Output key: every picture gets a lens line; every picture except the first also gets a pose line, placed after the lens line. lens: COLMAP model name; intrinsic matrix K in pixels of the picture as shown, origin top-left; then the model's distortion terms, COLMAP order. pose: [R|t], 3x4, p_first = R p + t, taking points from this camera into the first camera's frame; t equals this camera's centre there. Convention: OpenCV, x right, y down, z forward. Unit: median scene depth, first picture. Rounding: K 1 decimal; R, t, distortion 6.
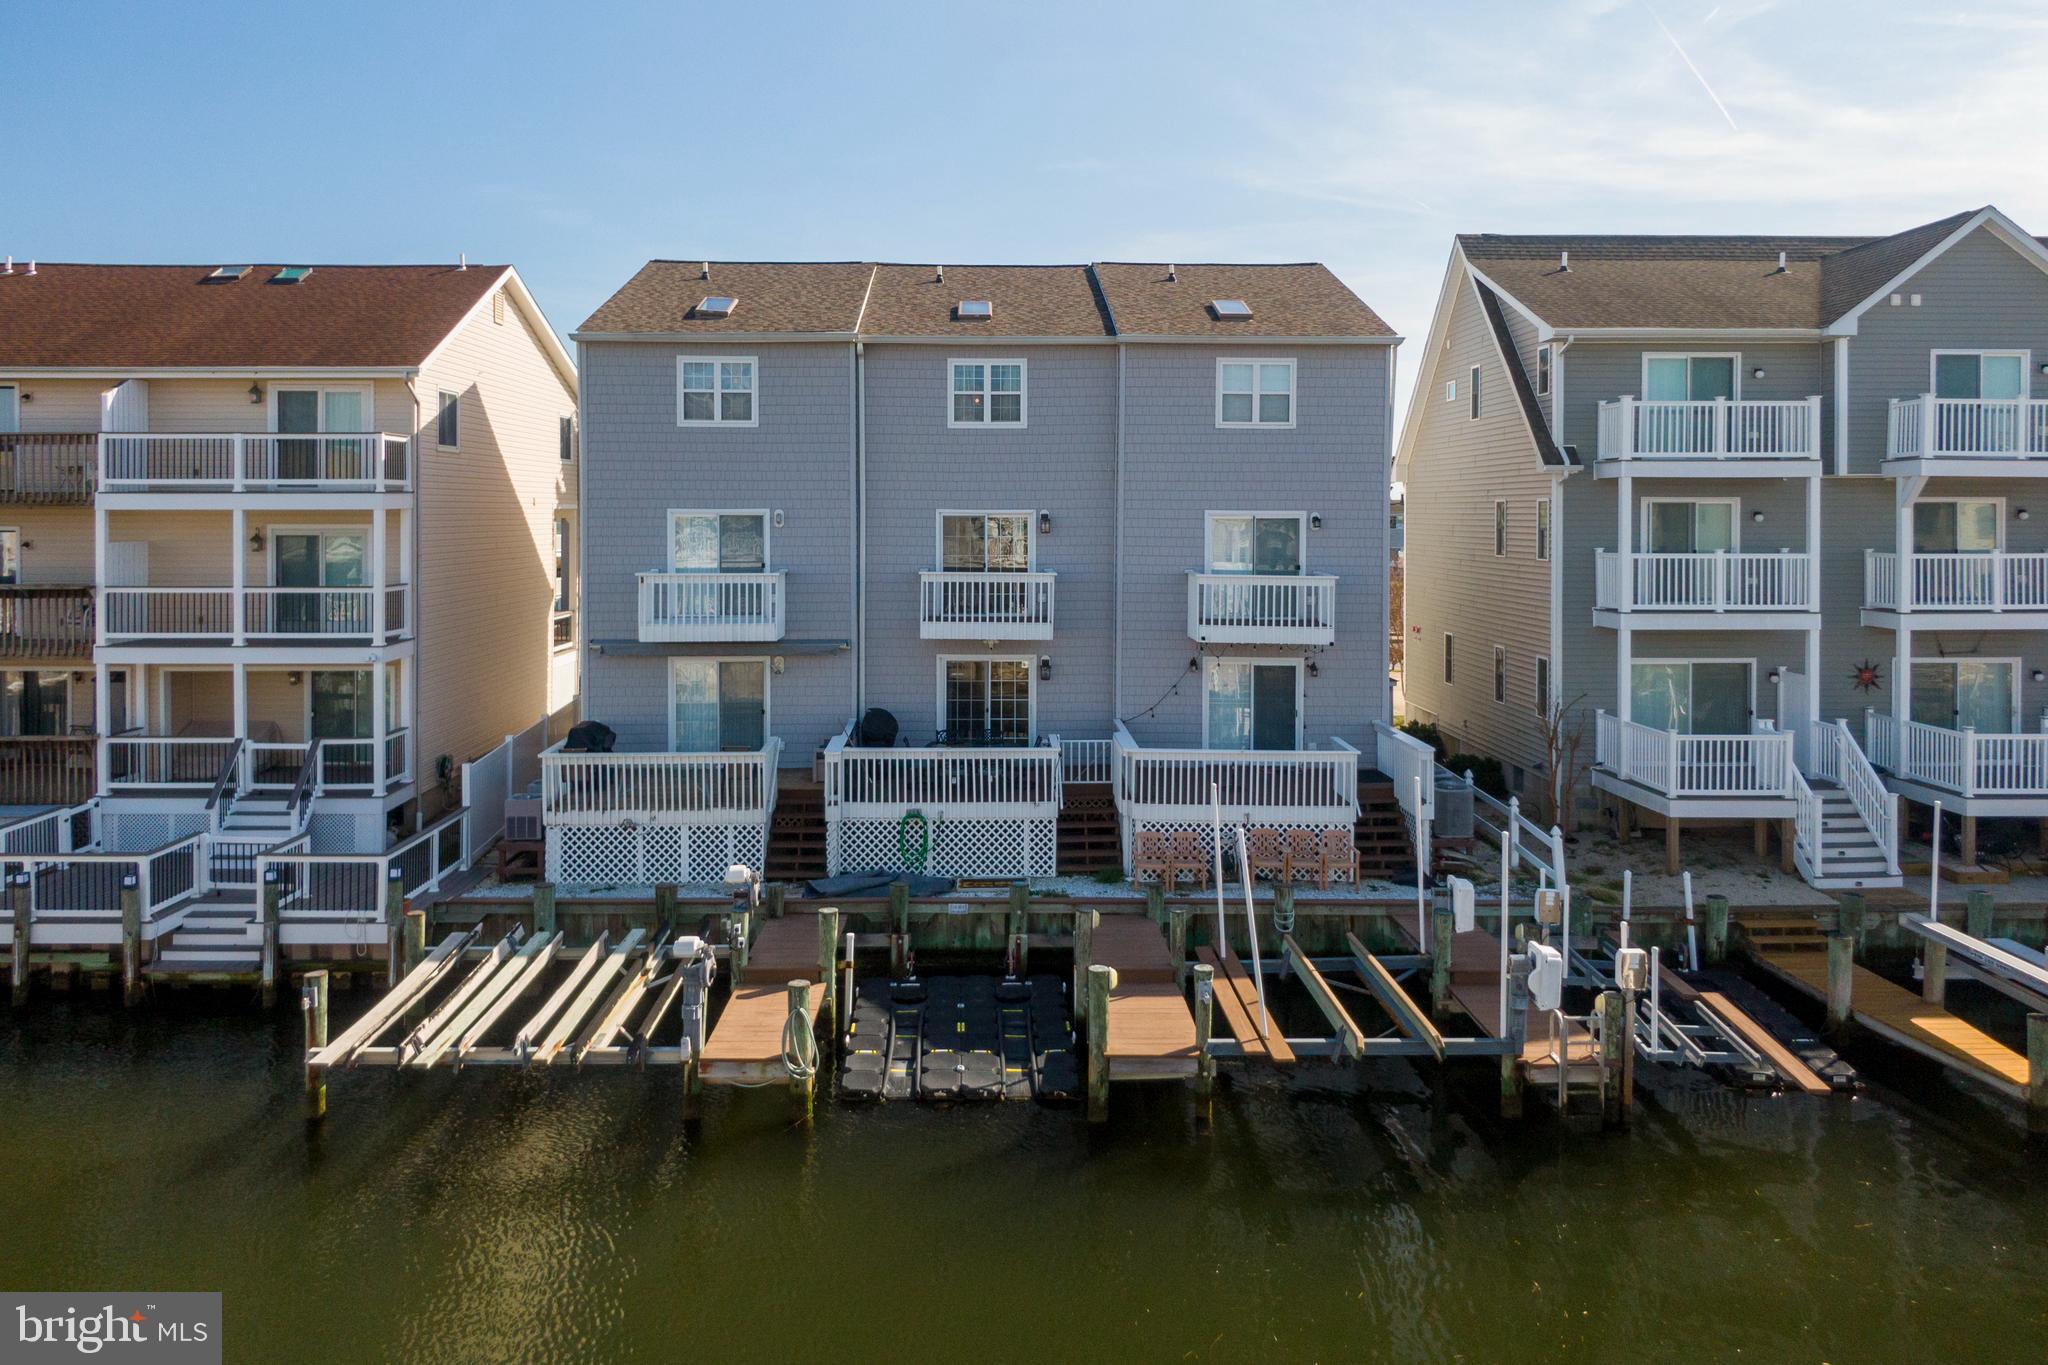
lens RADIAL K [[1457.1, 0, 1018.1], [0, 1457.1, 630.2], [0, 0, 1]] dist [0.007208, -0.008367]
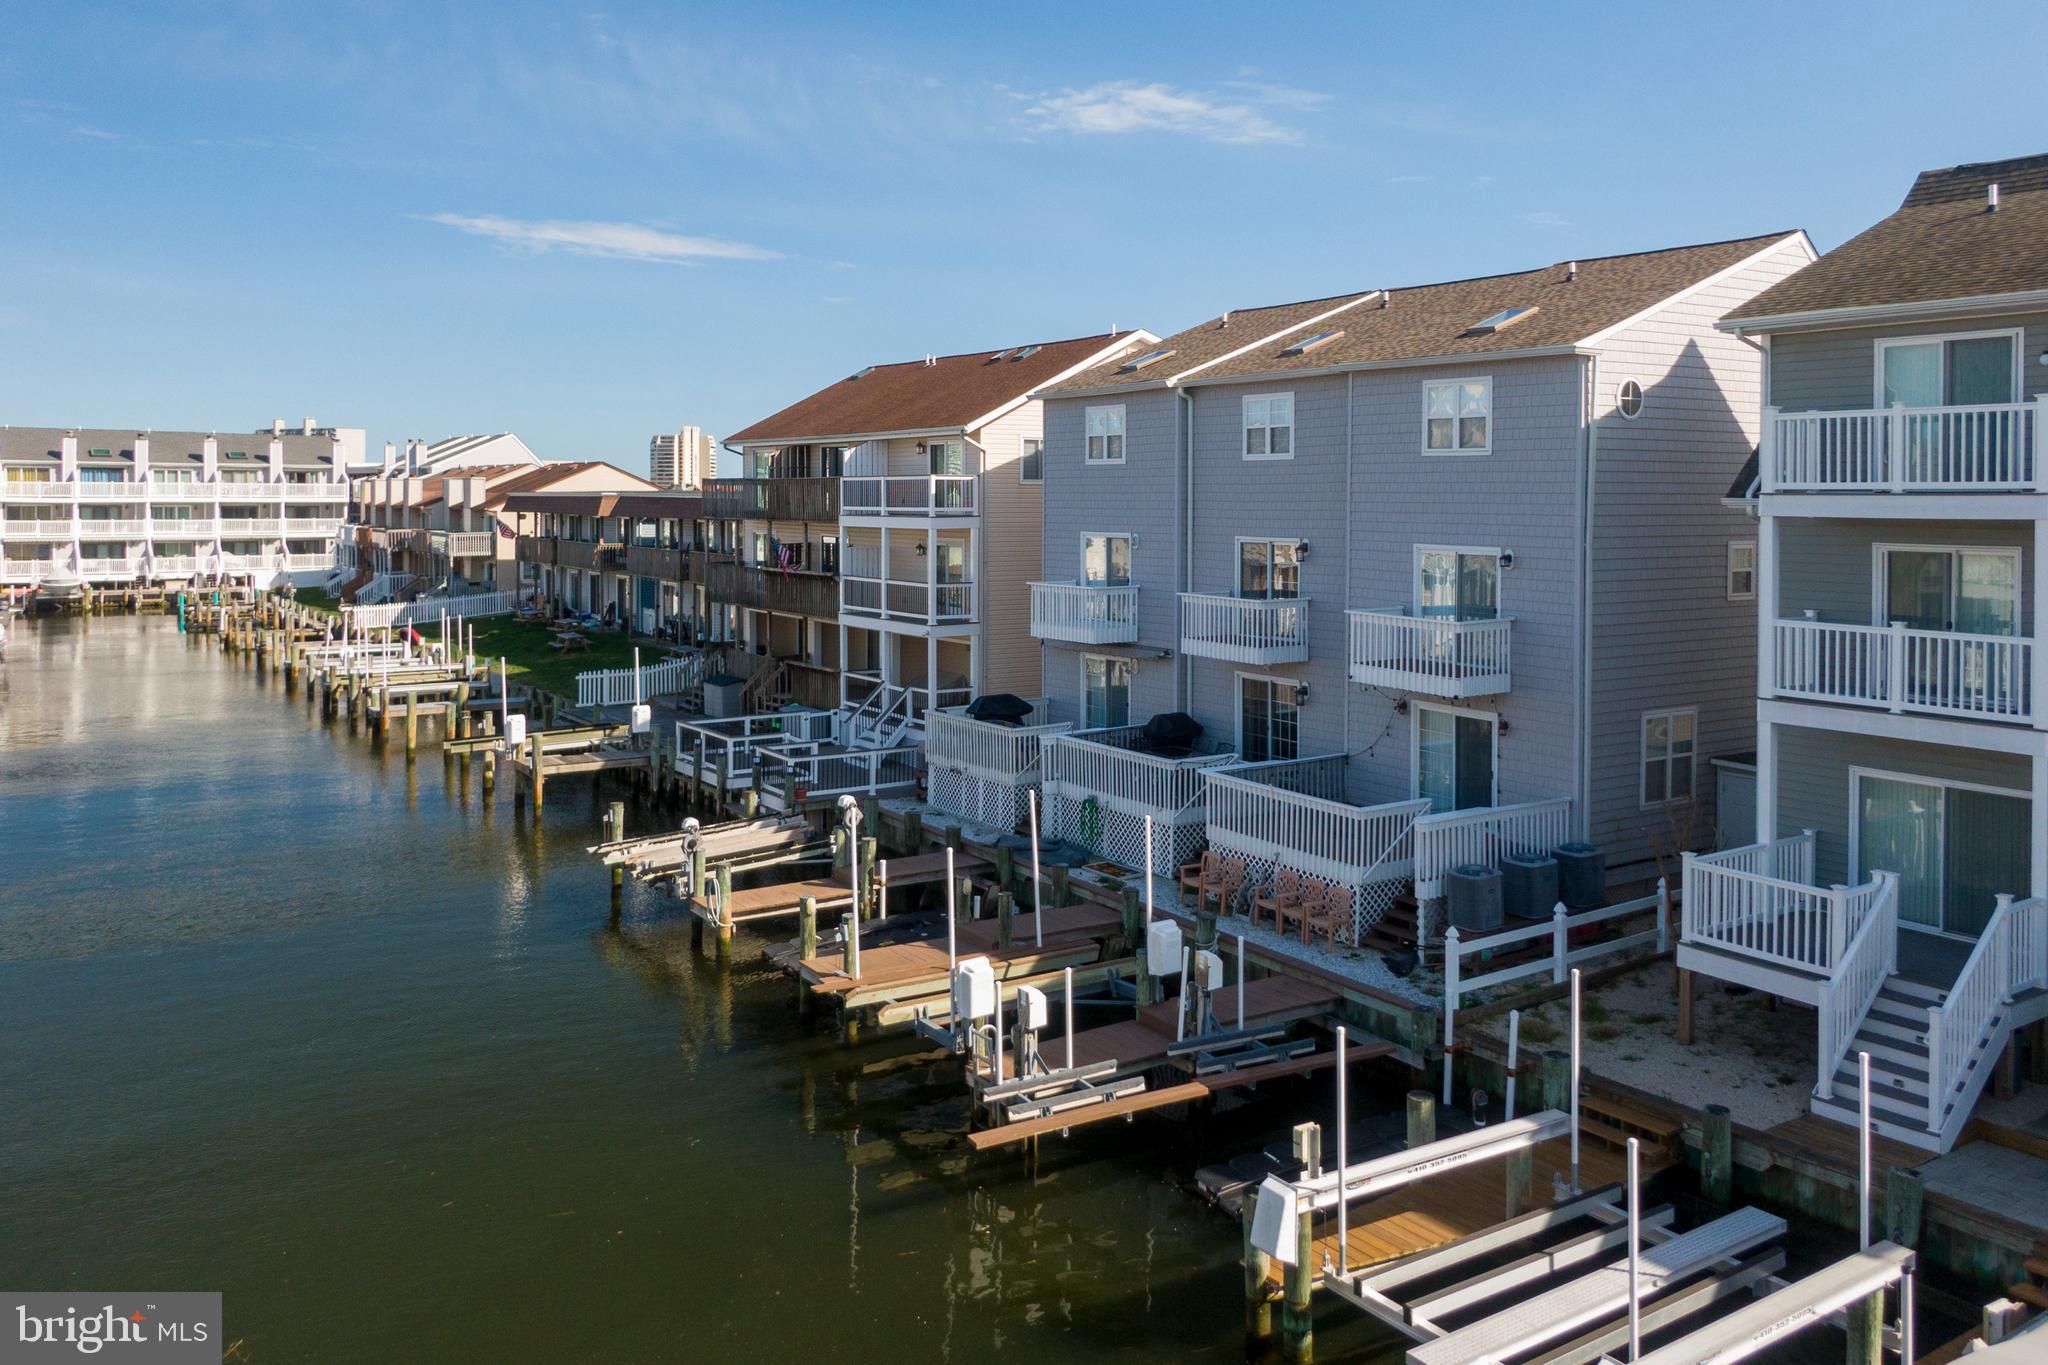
lens RADIAL K [[1563.0, 0, 1024.0], [0, 1563.0, 682.5], [0, 0, 1]] dist [-0.044129, -0.005603]
pose [[0.534677, 0.100364, -0.839075, 0.850470], [-0.069366, 0.994784, 0.074788, -0.051454], [0.842205, 0.018216, 0.538850, 0.251499]]
